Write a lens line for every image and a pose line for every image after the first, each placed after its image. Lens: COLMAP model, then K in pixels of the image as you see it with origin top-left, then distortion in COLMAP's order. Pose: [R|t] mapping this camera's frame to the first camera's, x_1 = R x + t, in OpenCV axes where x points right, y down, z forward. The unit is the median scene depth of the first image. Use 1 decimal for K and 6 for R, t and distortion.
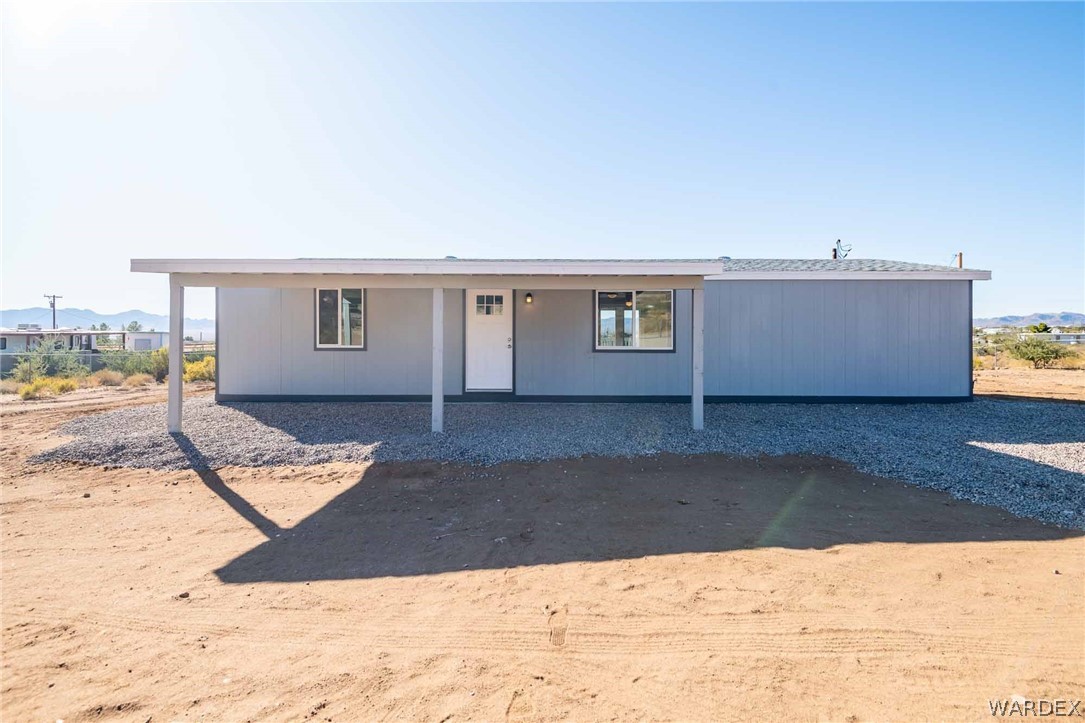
lens RADIAL K [[528.7, 0, 542.8], [0, 528.7, 326.1], [0, 0, 1]] dist [0.003927, 0.000177]
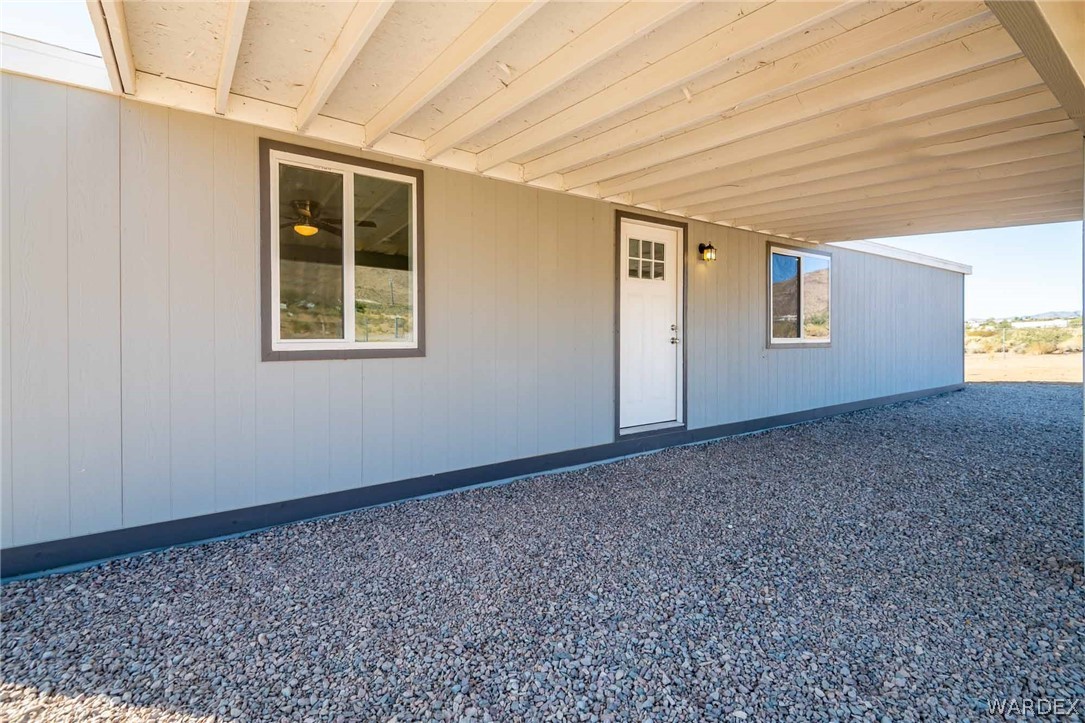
lens RADIAL K [[507.8, 0, 544.7], [0, 507.8, 327.8], [0, 0, 1]] dist [0.002847, -0.000033]
pose [[0.815183, 0.004733, 0.579185, -0.466997], [-0.004510, 0.999988, -0.001824, 0.027108], [-0.579187, -0.001126, 0.815194, 0.660948]]
